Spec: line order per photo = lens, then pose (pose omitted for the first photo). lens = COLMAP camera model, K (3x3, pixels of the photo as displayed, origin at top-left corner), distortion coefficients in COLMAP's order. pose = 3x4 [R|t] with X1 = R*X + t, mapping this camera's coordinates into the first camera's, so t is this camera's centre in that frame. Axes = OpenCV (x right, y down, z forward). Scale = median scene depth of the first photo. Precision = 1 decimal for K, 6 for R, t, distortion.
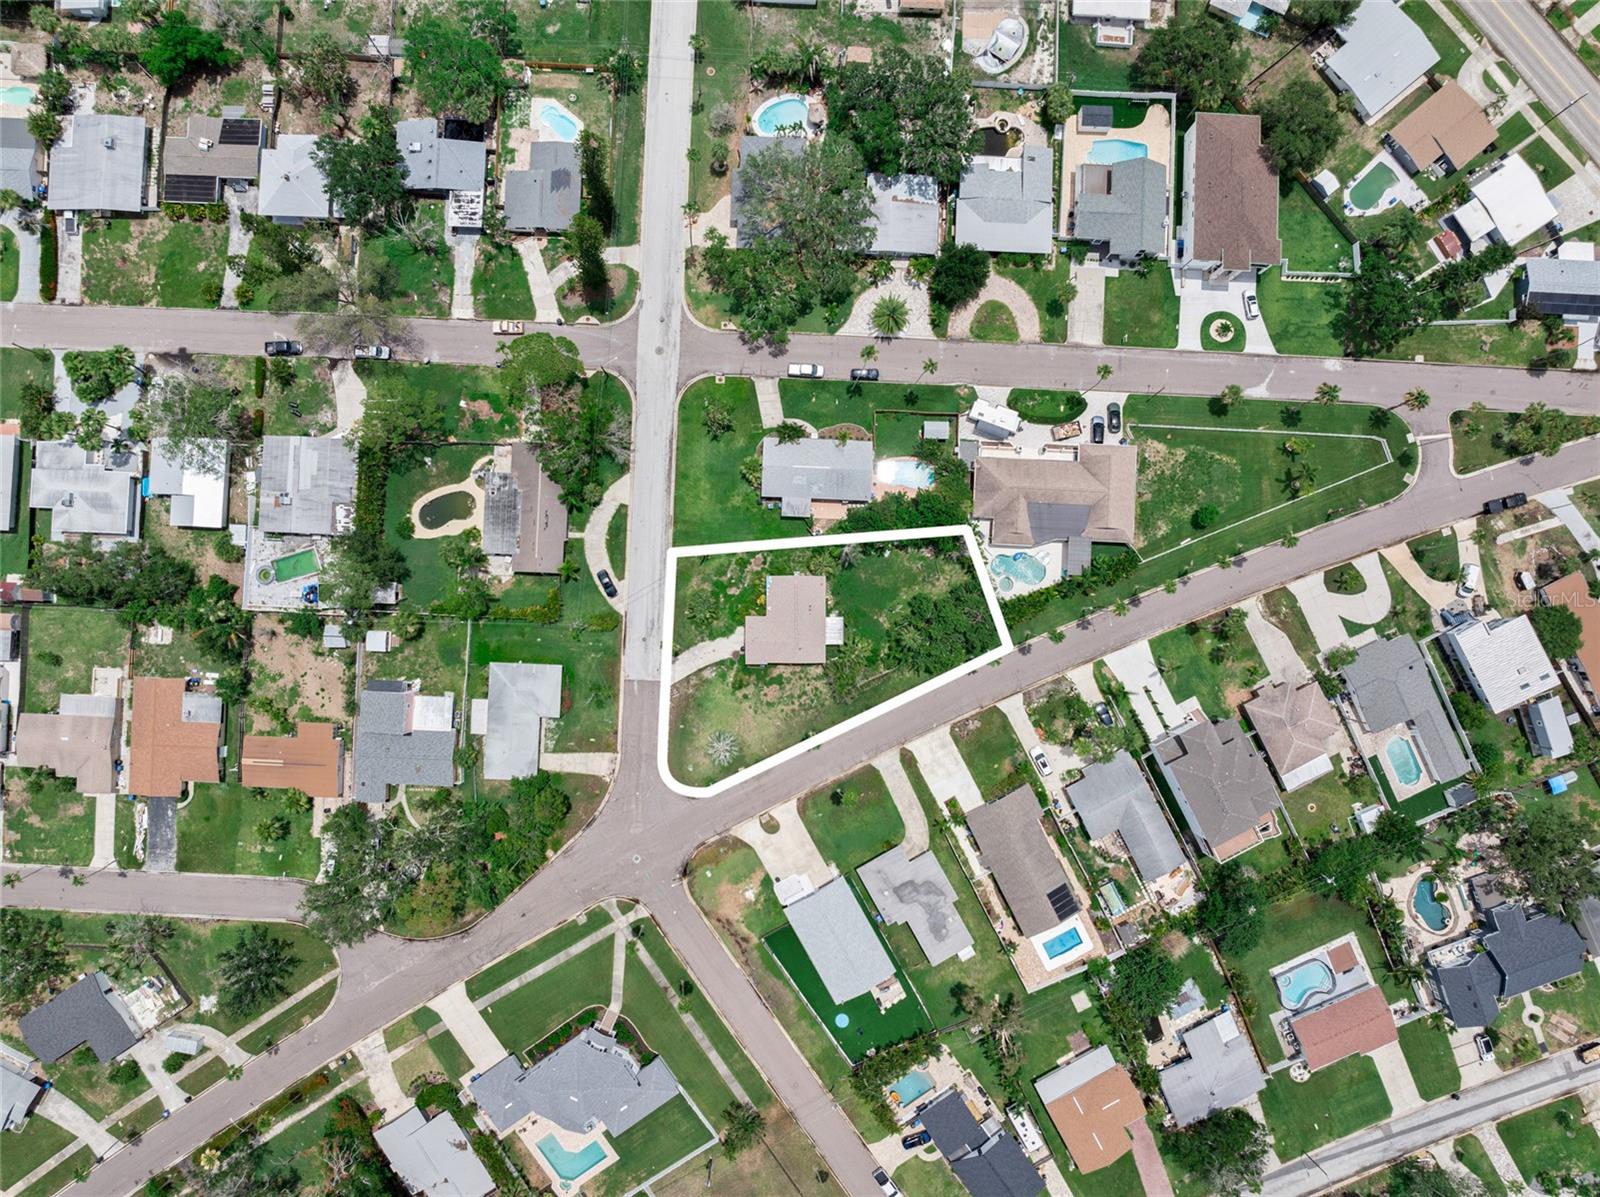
lens RADIAL K [[1117.8, 0, 800.0], [0, 1117.8, 598.5], [0, 0, 1]] dist [-0.048542, 0.022363]
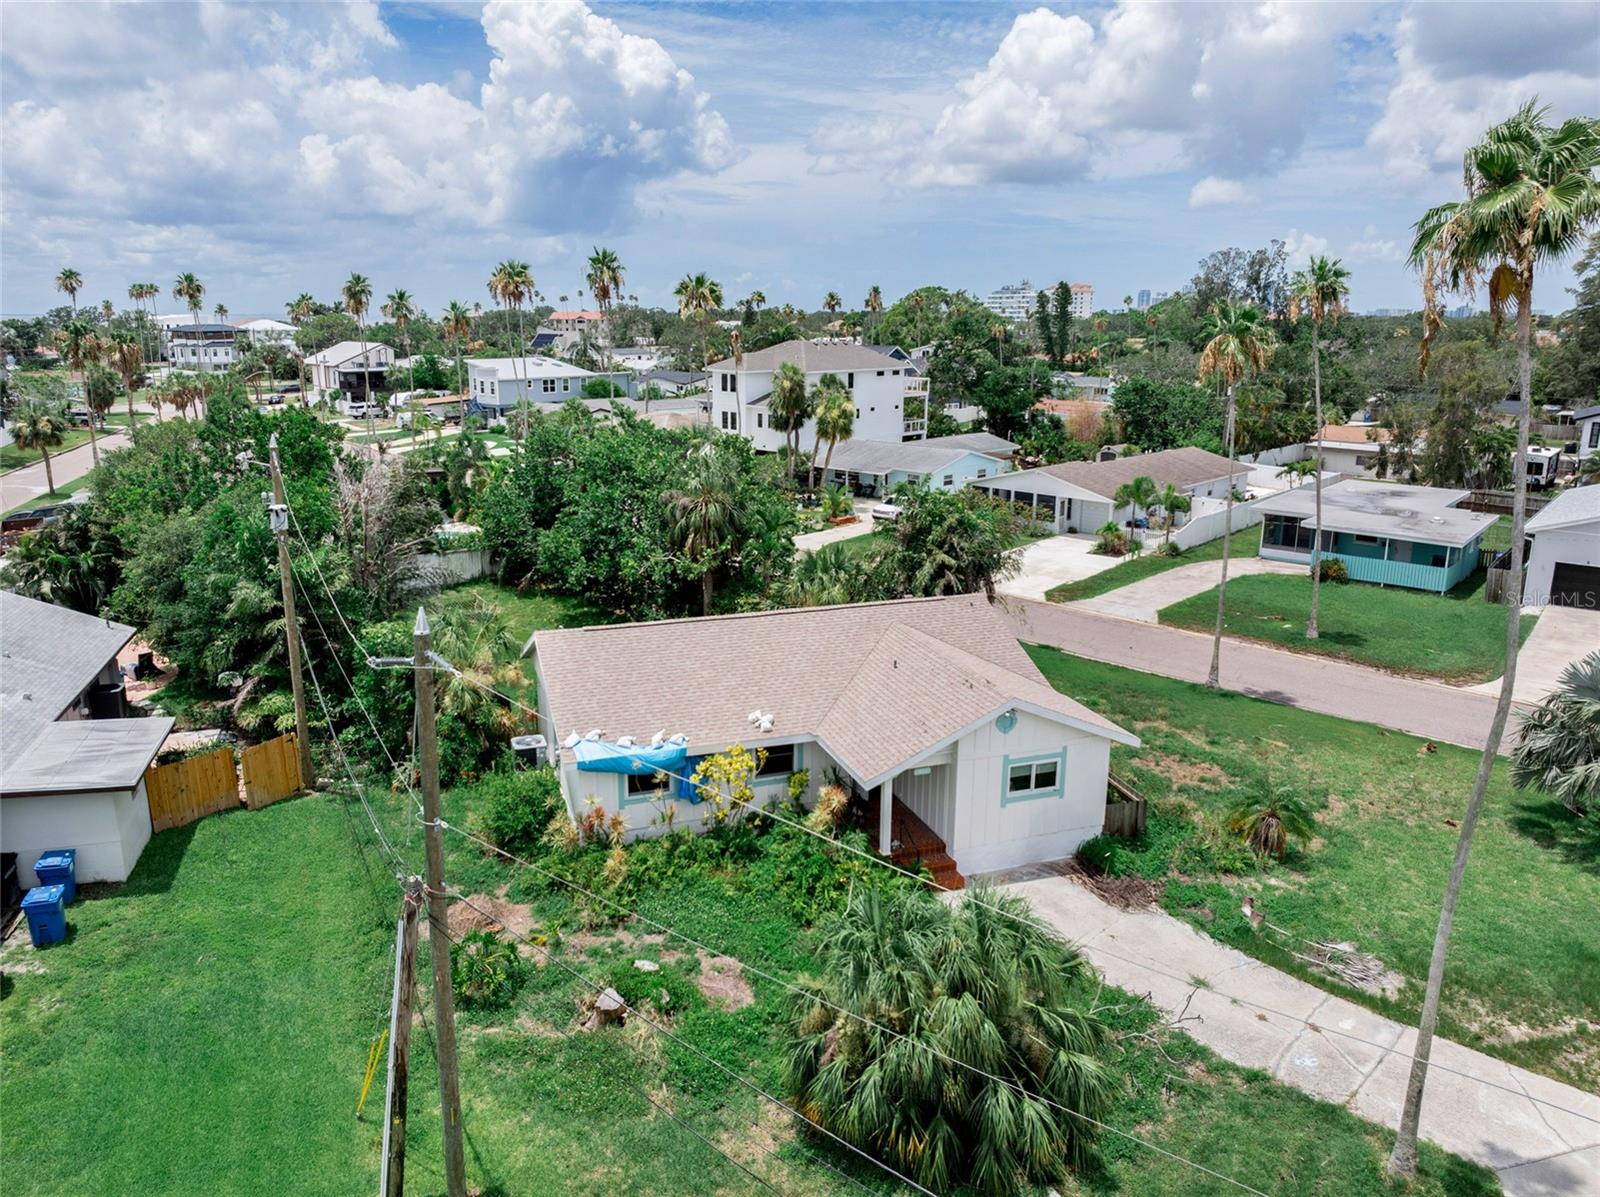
lens RADIAL K [[1118.8, 0, 800.0], [0, 1118.8, 598.5], [0, 0, 1]] dist [-0.038504, 0.001077]
pose [[-0.343536, -0.226963, 0.911302, -0.171115], [0.939137, -0.080884, 0.333884, -0.037859], [-0.002070, 0.970539, 0.240936, 0.928056]]
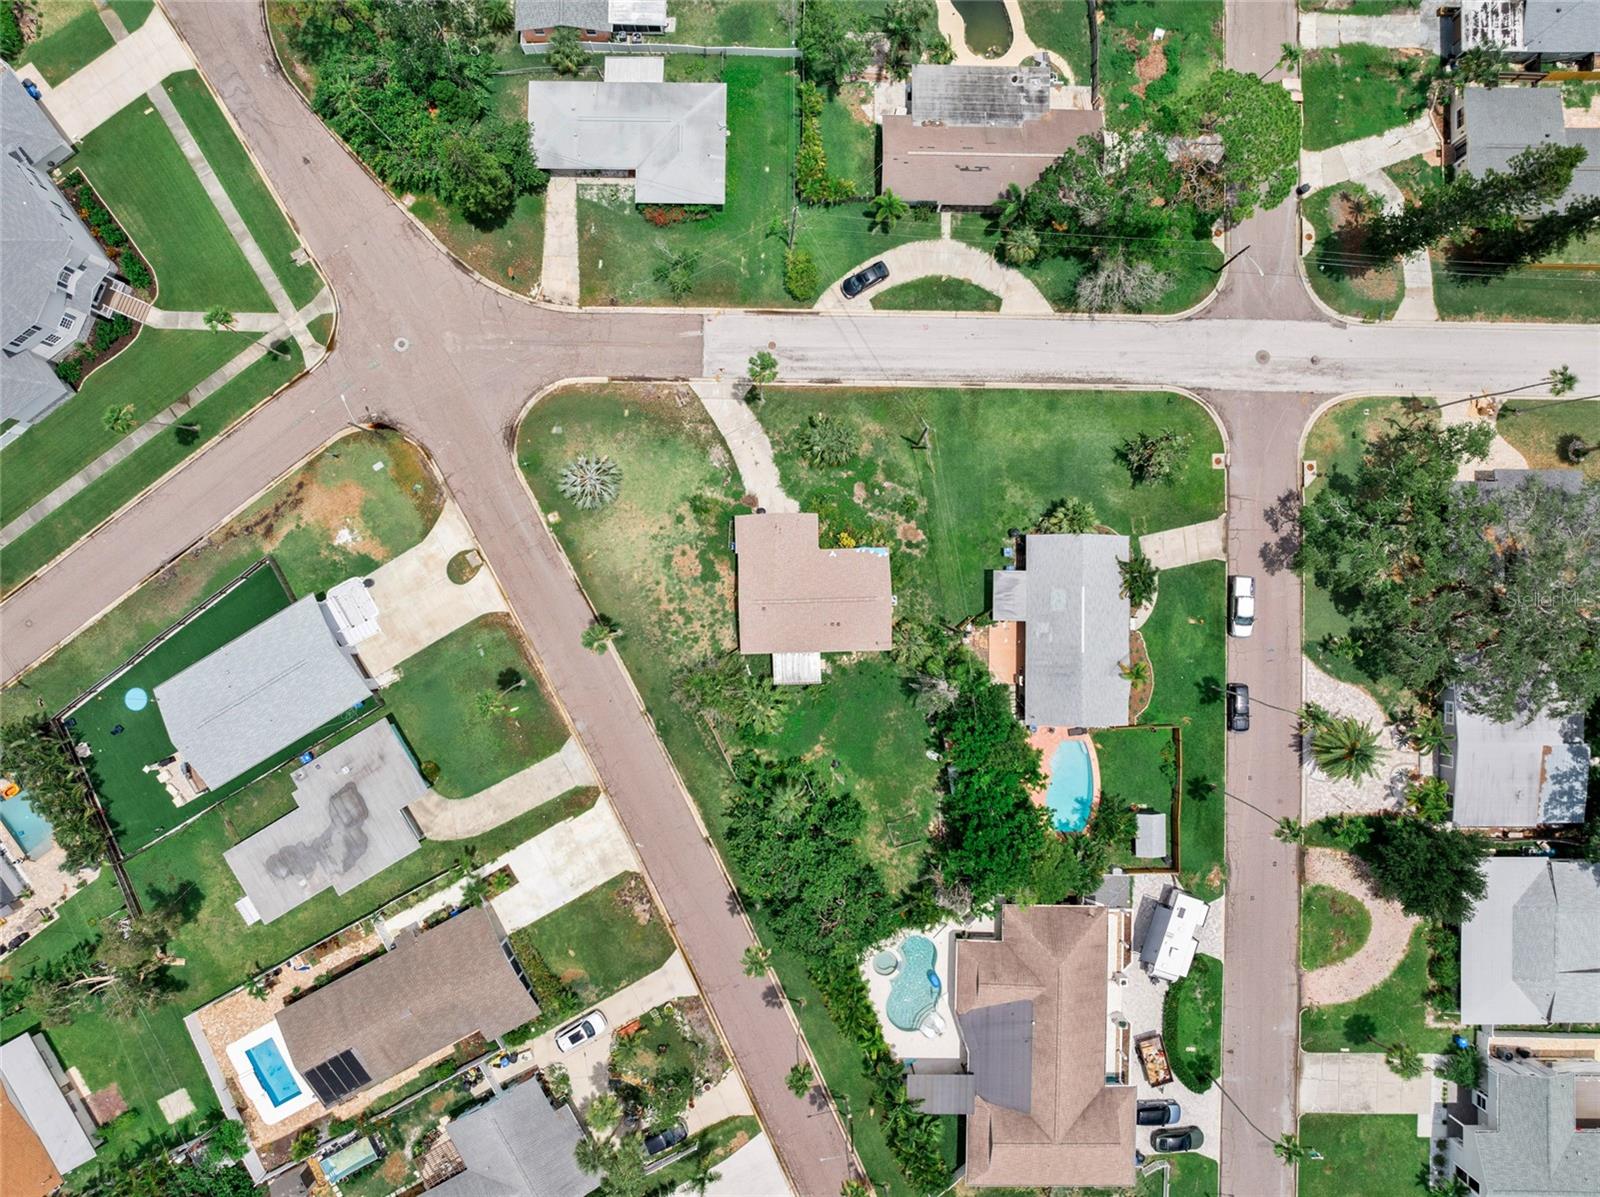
lens RADIAL K [[1118.8, 0, 800.0], [0, 1118.8, 598.5], [0, 0, 1]] dist [-0.038504, 0.001077]
pose [[0.028575, 0.999168, -0.029093, 0.011627], [-0.999586, 0.028661, 0.002514, 0.024662], [0.003346, 0.029009, 0.999574, 0.416562]]
